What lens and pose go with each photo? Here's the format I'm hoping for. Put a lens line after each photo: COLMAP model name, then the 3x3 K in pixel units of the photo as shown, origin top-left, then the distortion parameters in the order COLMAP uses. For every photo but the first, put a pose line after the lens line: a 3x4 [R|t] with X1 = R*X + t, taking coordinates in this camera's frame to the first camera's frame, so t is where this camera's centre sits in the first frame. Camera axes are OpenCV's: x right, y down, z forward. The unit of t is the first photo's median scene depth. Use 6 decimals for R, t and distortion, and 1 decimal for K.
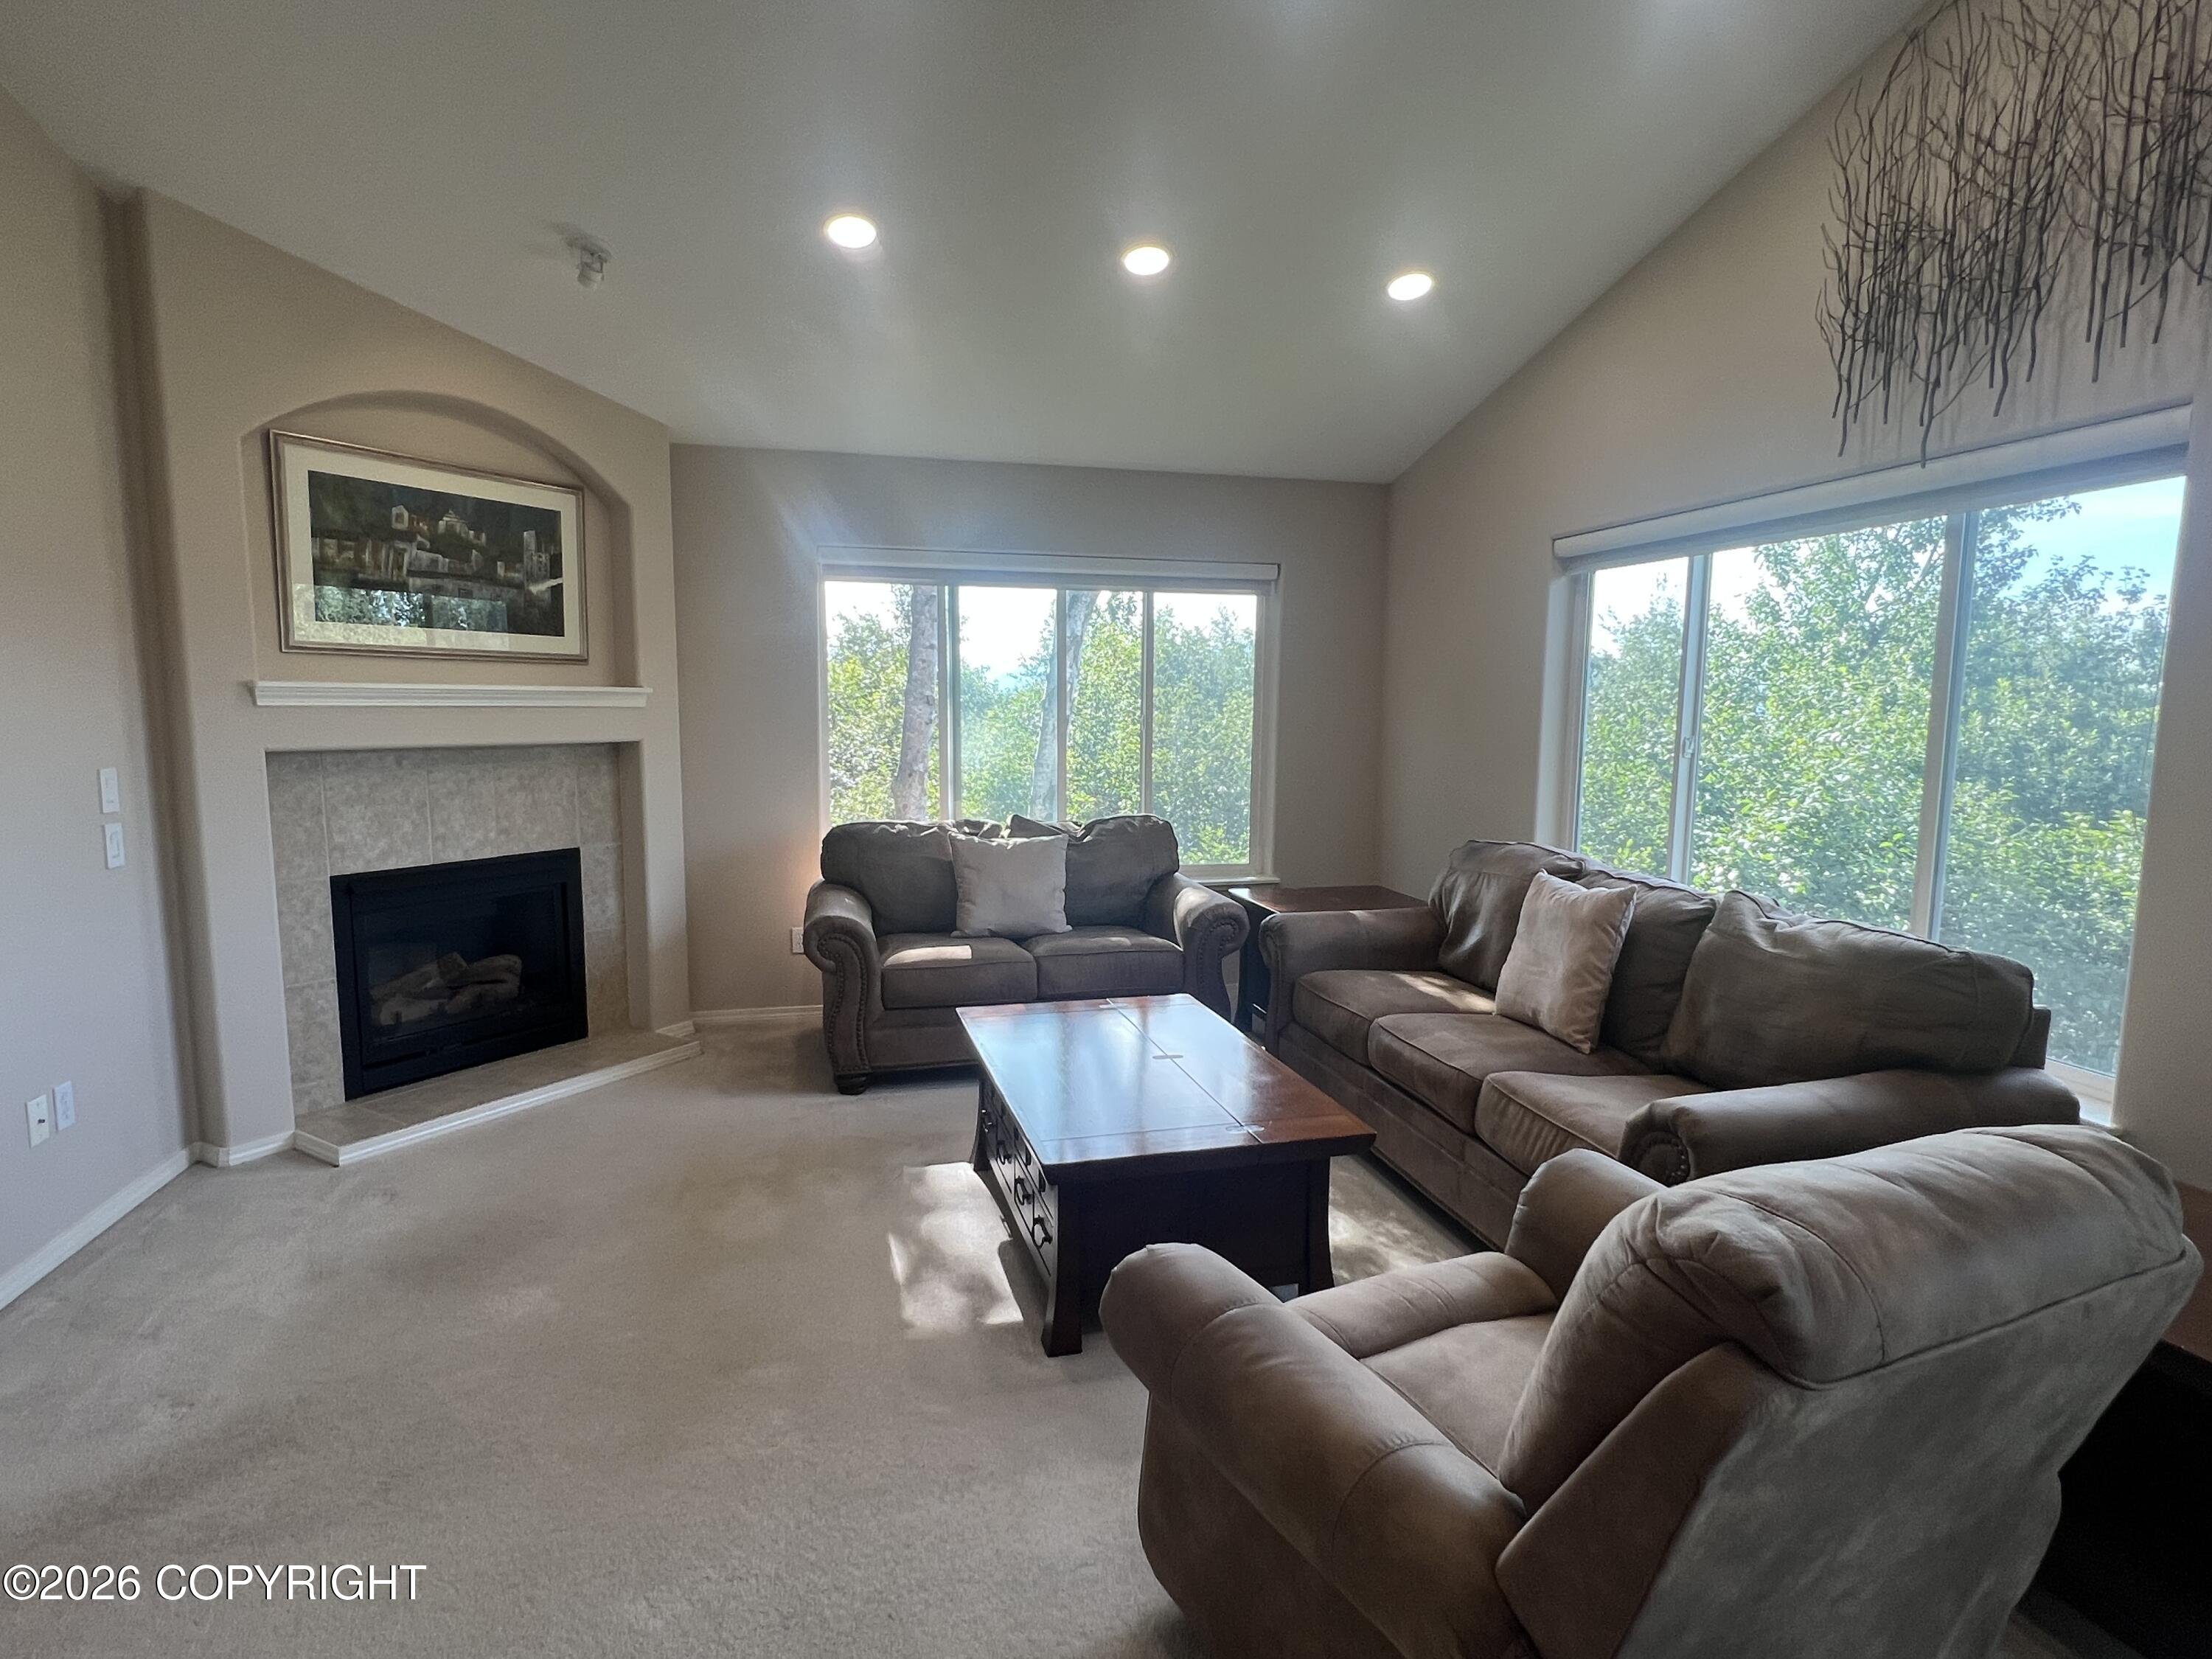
lens RADIAL K [[1170.5, 0, 1102.2], [0, 1170.5, 838.9], [0, 0, 1]] dist [-0.010841, -0.002273]
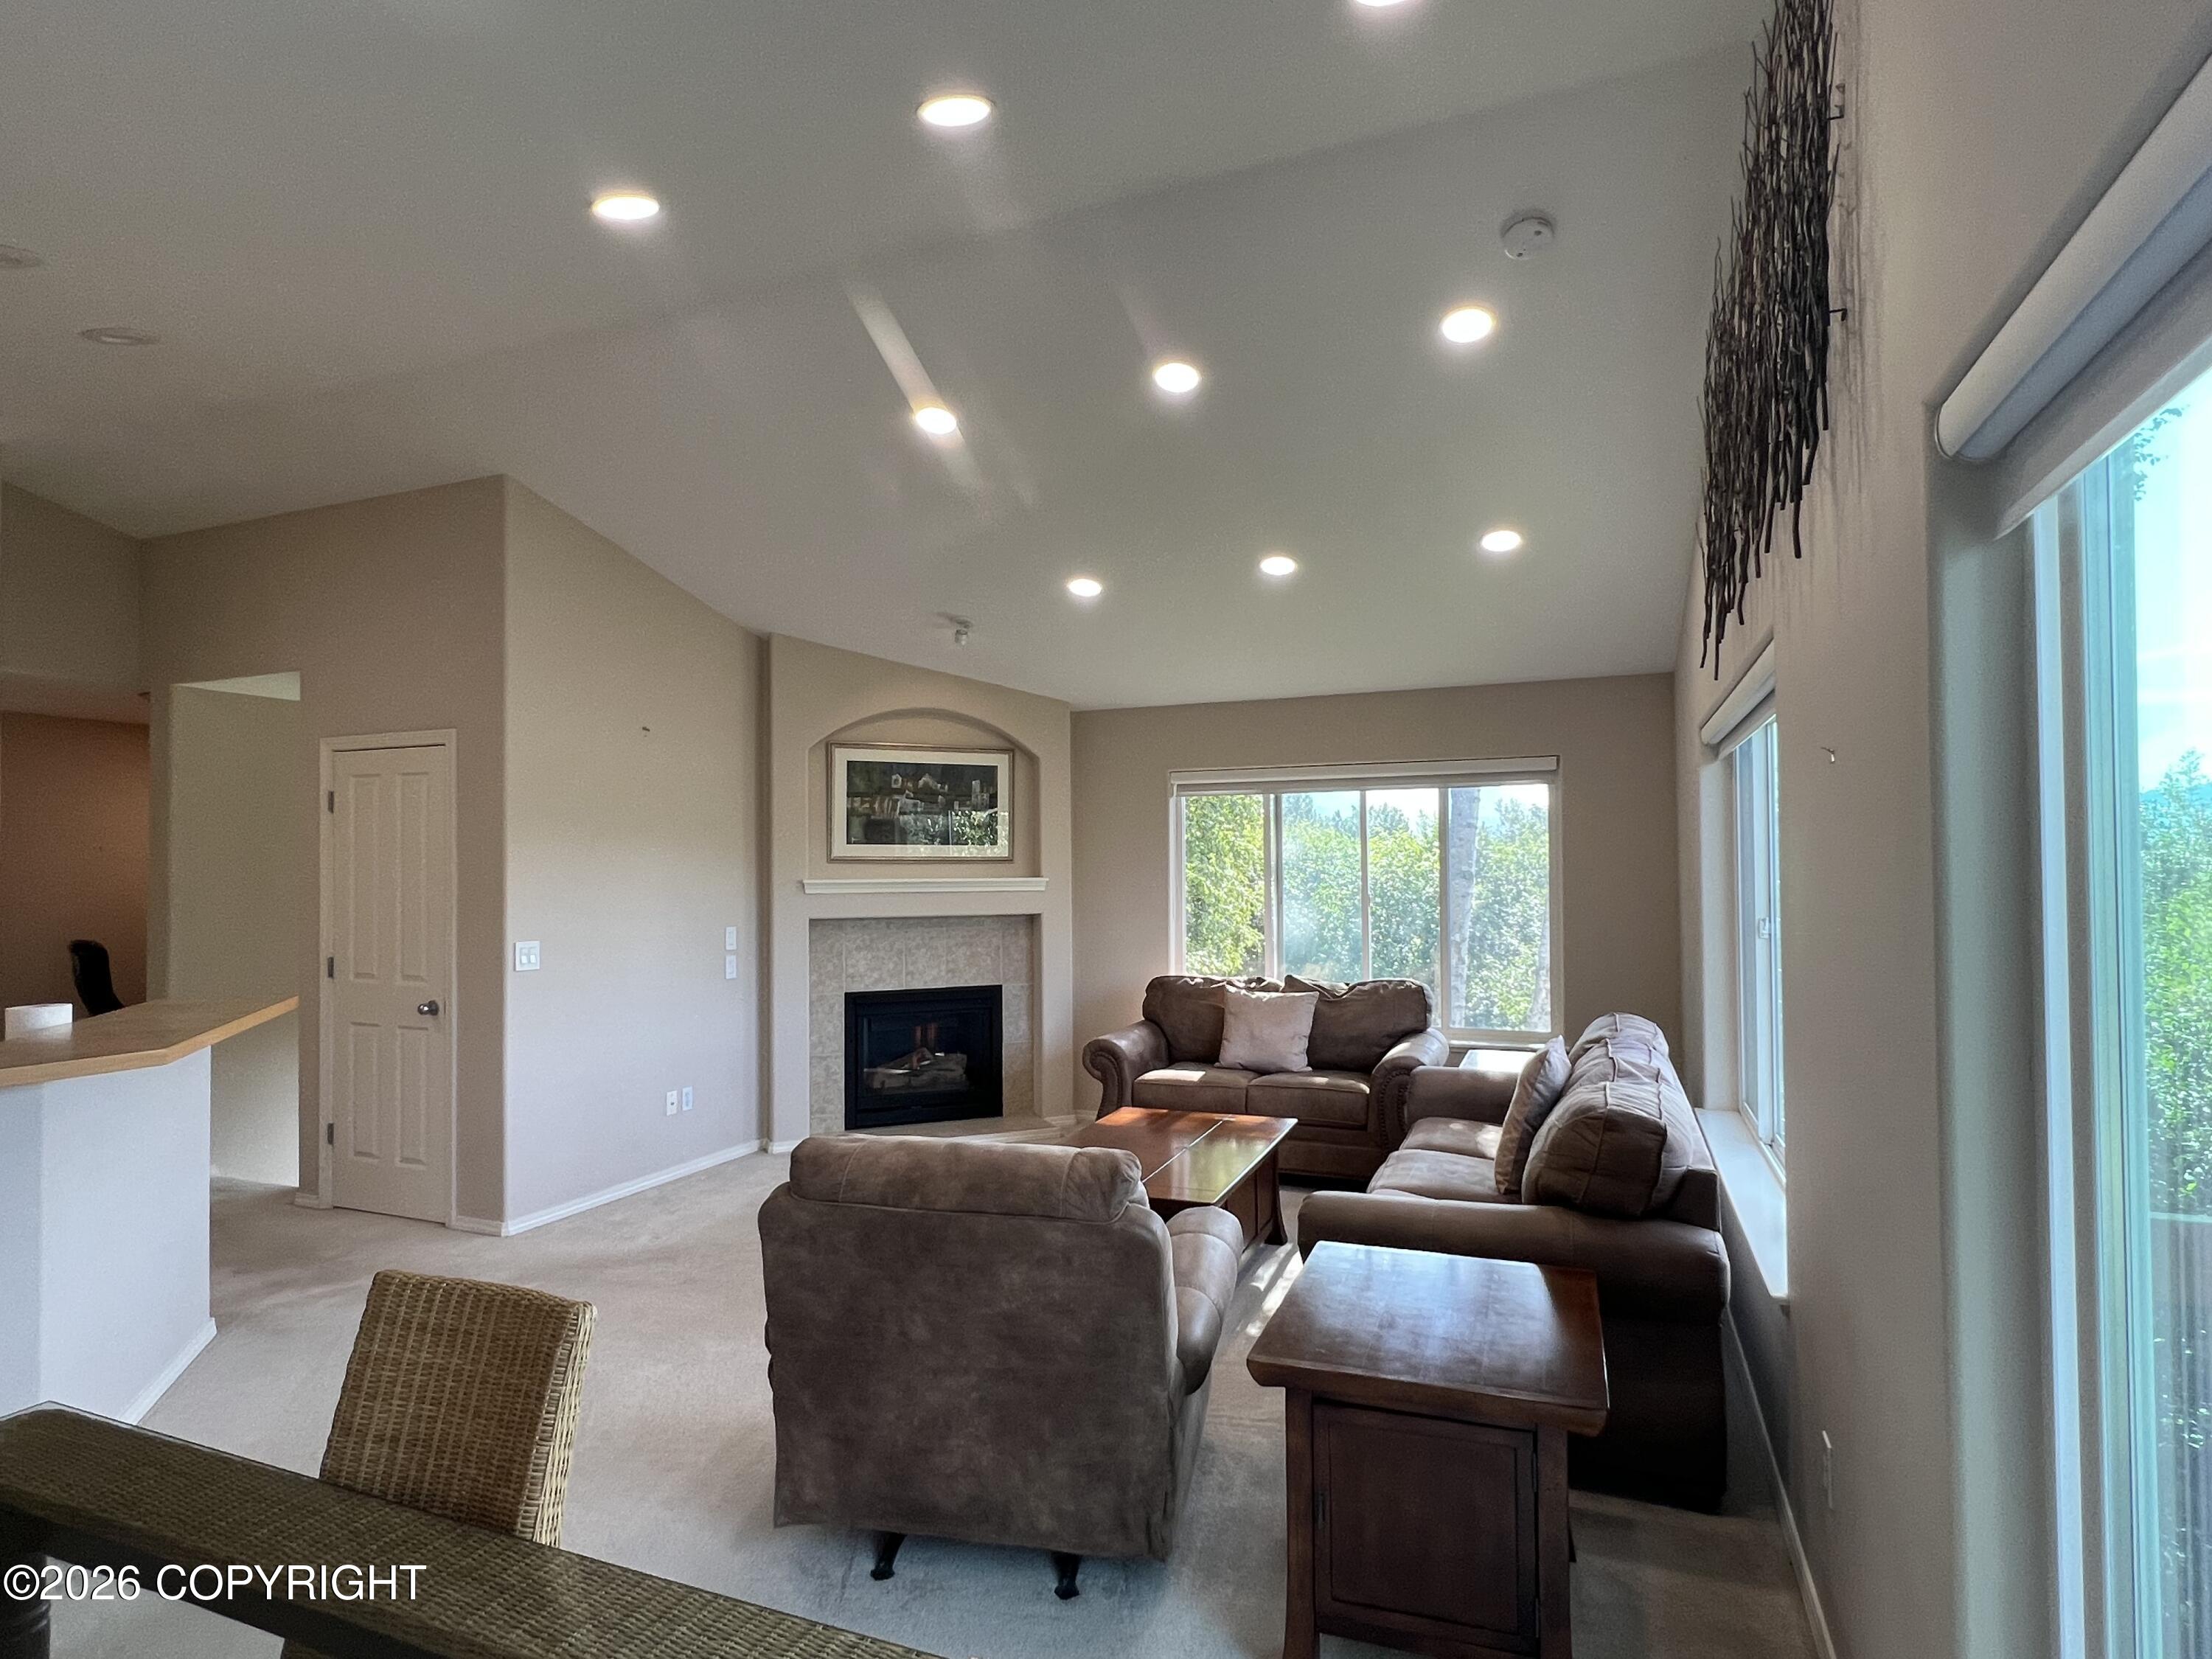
lens RADIAL K [[1170.5, 0, 1107.1], [0, 1170.5, 836.0], [0, 0, 1]] dist [-0.010841, -0.002273]
pose [[0.805060, -0.032352, -0.592310, 0.581058], [-0.053618, 0.990456, -0.126976, 0.001933], [0.590765, 0.133982, 0.795642, -0.142914]]
